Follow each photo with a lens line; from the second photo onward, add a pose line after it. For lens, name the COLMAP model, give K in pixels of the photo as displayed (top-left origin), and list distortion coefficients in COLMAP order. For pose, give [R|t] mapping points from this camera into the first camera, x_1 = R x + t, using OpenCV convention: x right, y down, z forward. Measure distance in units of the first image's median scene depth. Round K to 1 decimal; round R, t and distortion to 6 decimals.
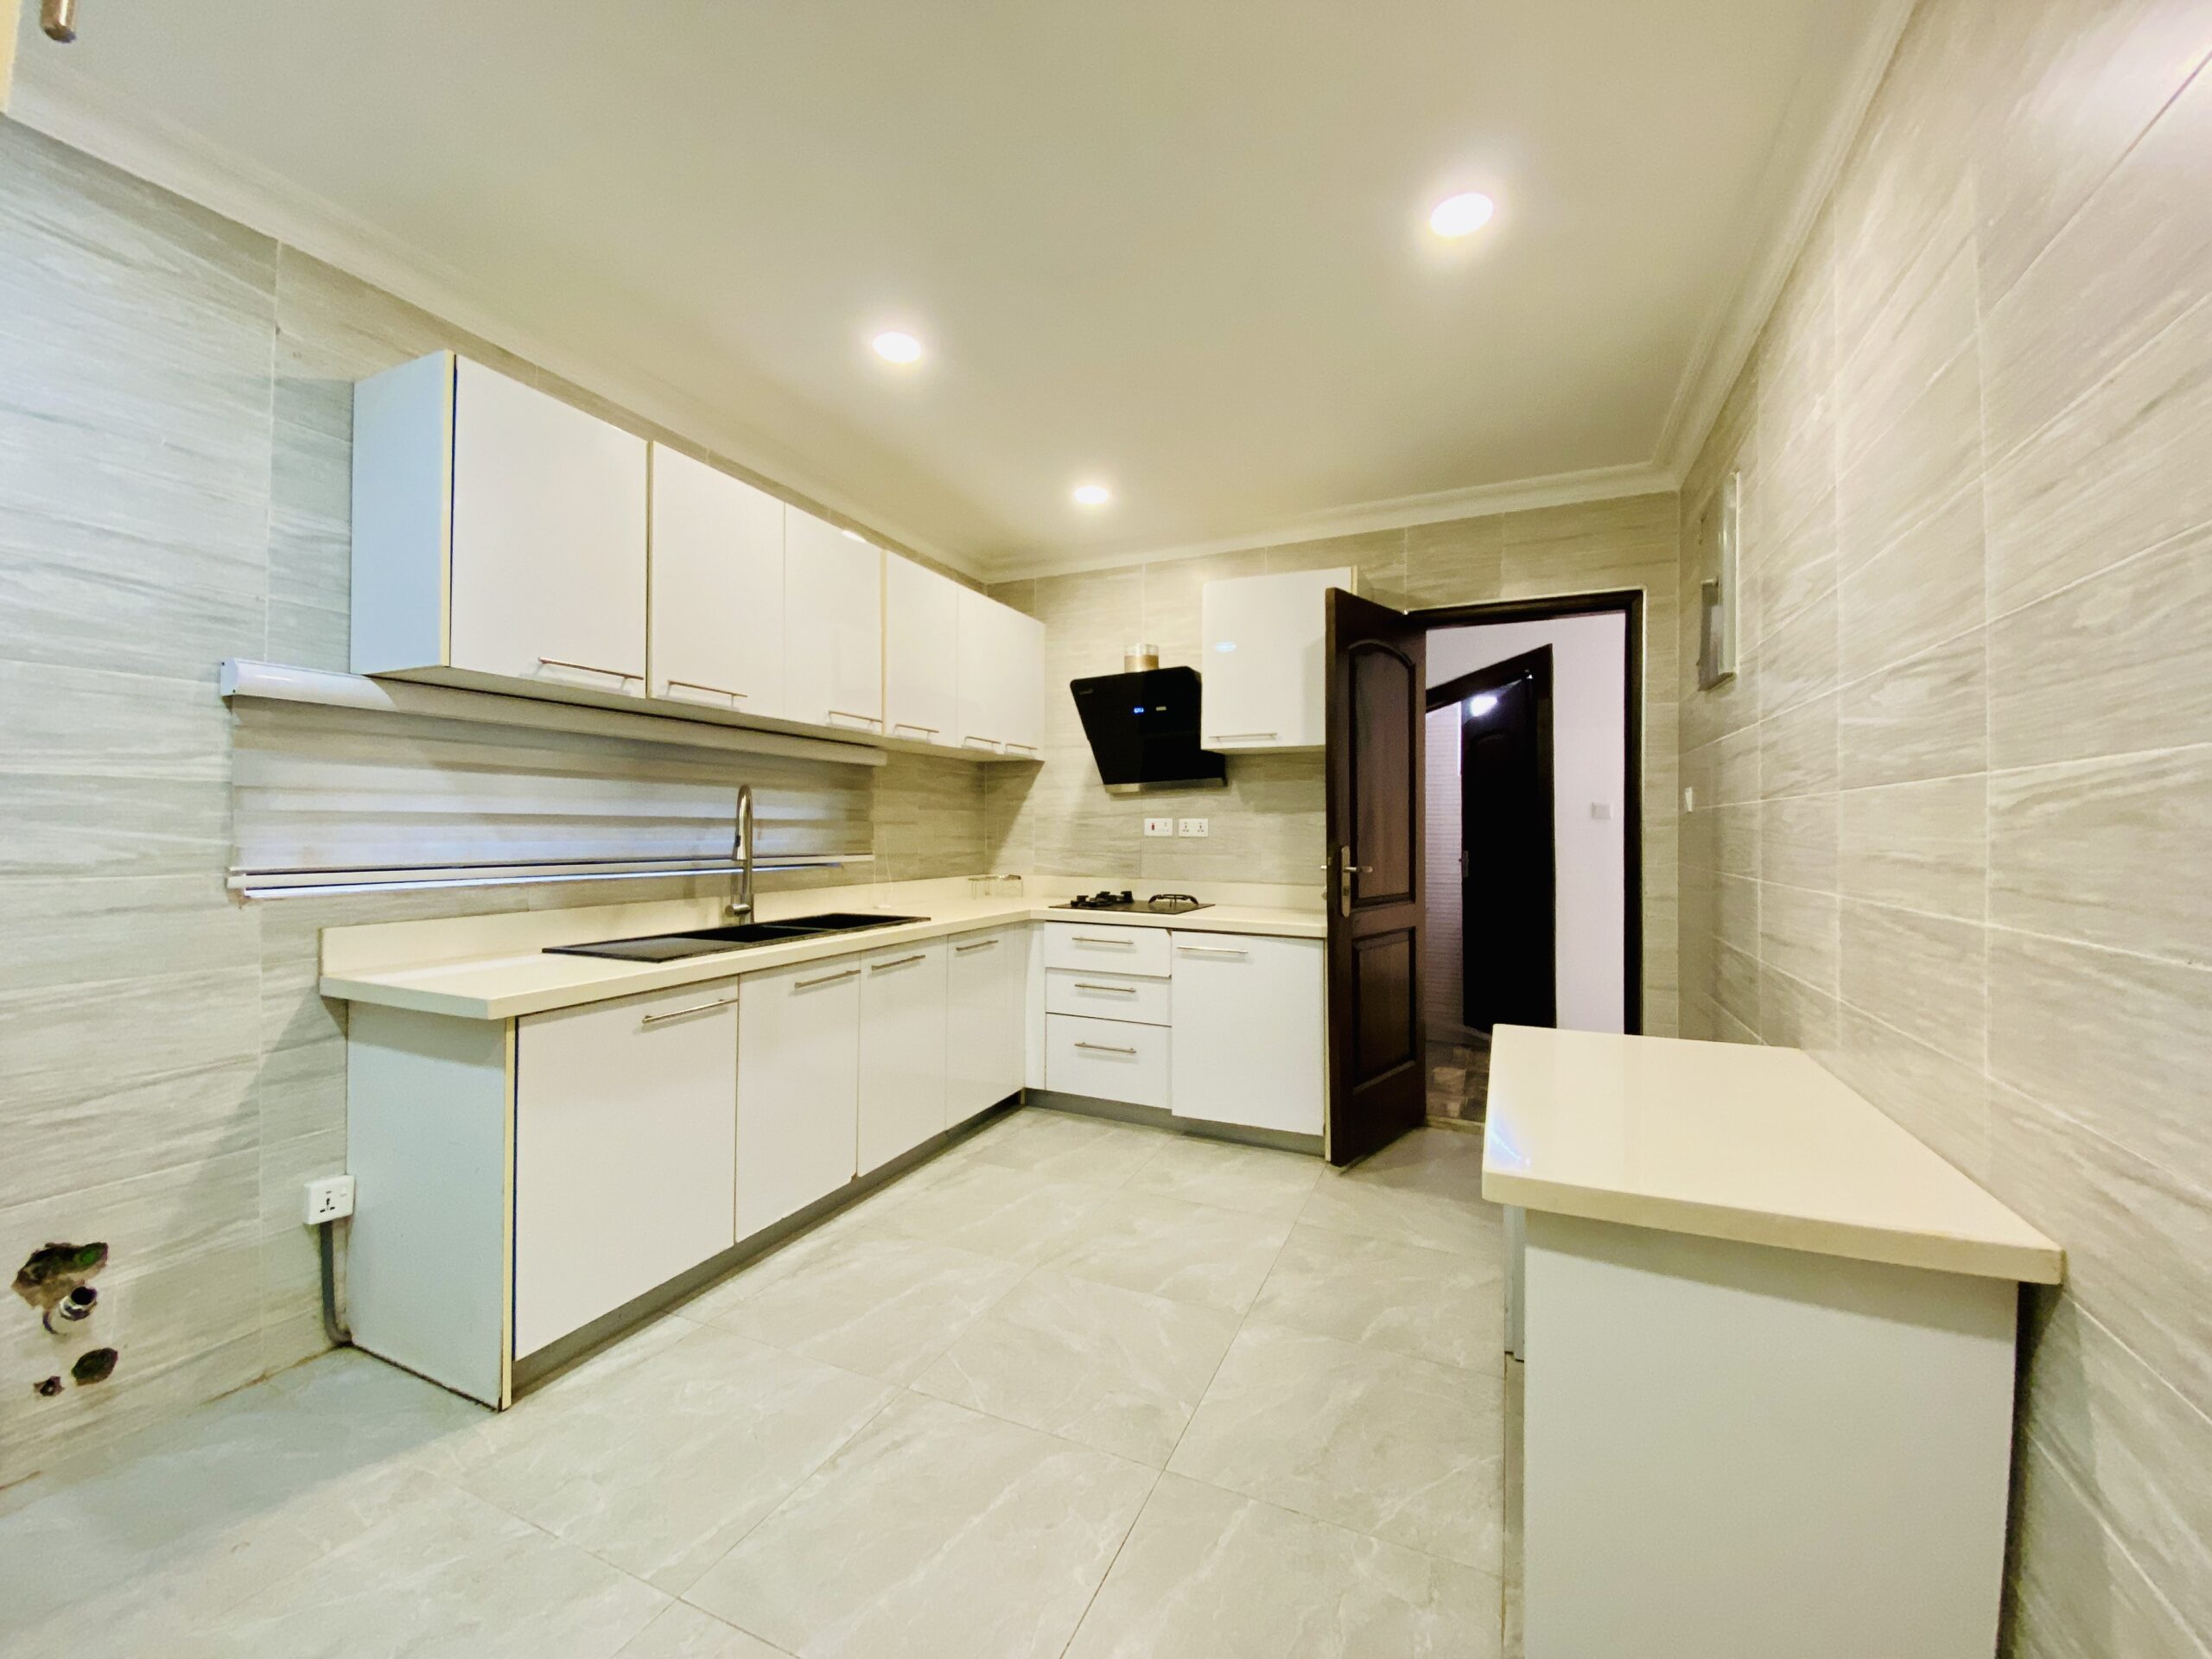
lens RADIAL K [[905.0, 0, 1100.9], [0, 905.0, 824.6], [0, 0, 1]] dist [-0.004151, -0.006621]
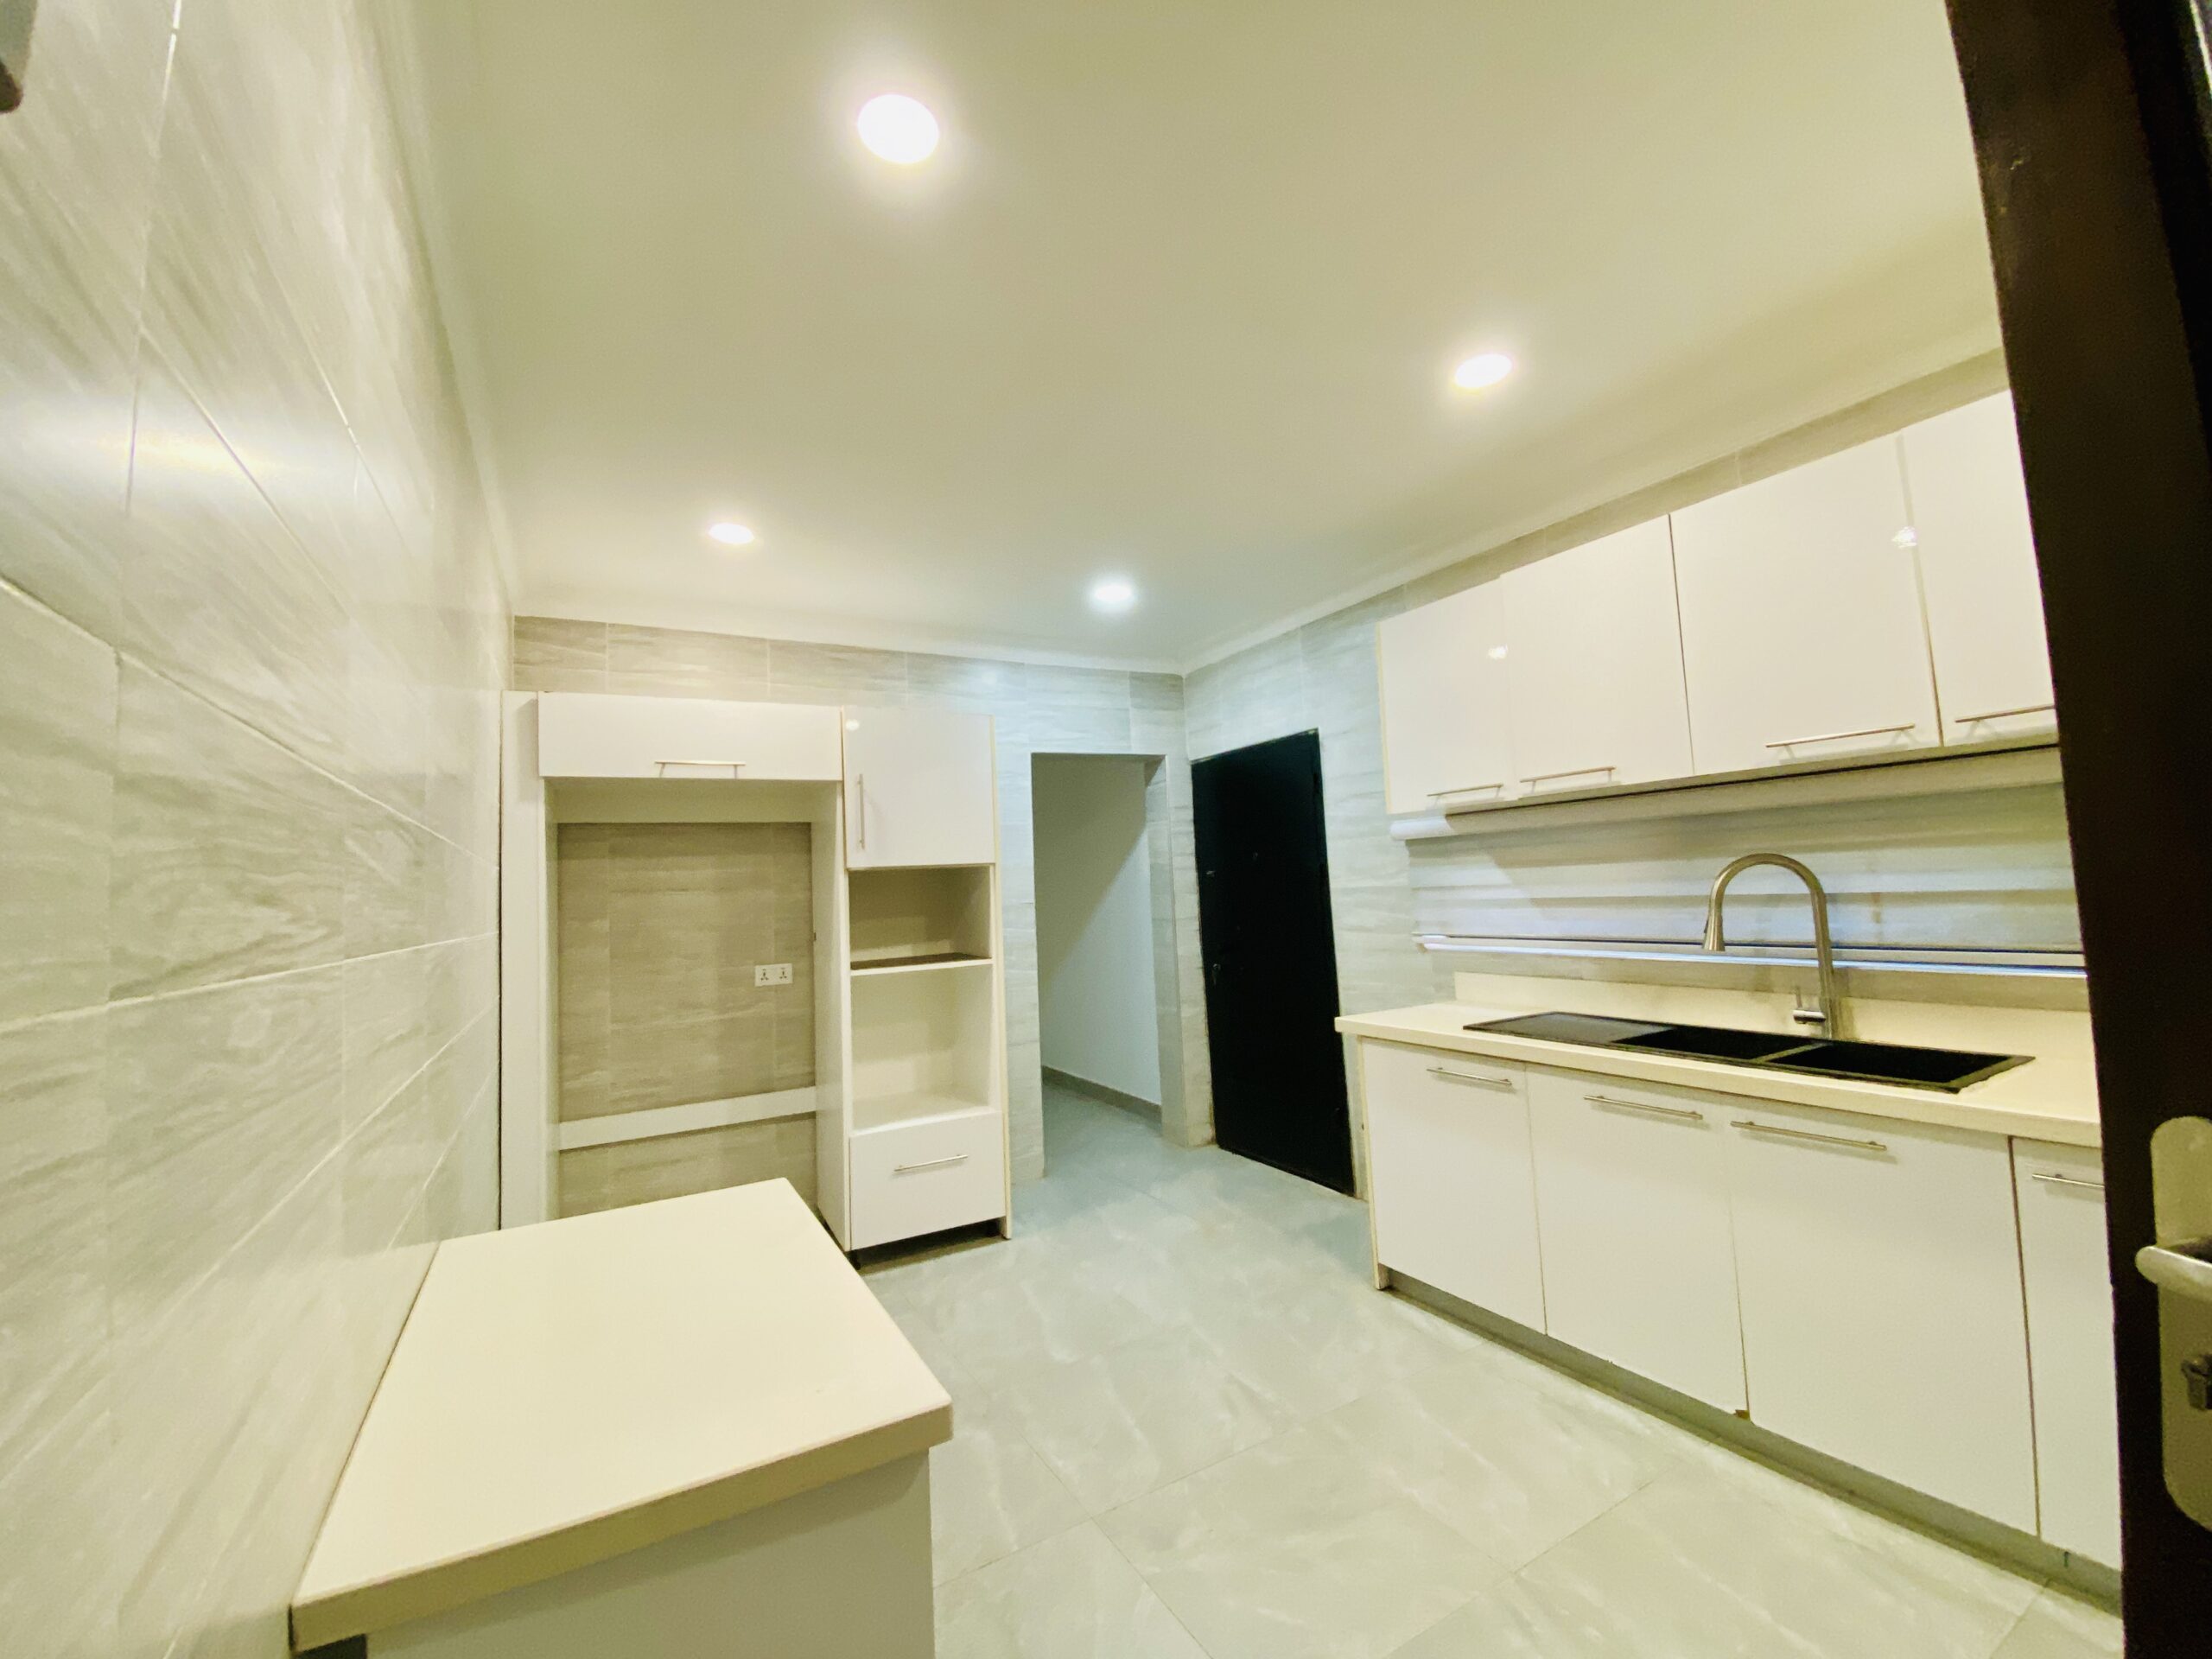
lens RADIAL K [[905.0, 0, 1102.2], [0, 905.0, 824.9], [0, 0, 1]] dist [-0.004151, -0.006621]
pose [[-0.593915, -0.038196, -0.803621, 0.734094], [0.045926, 0.995634, -0.081264, -0.040337], [0.803216, -0.085171, -0.589567, 1.284170]]
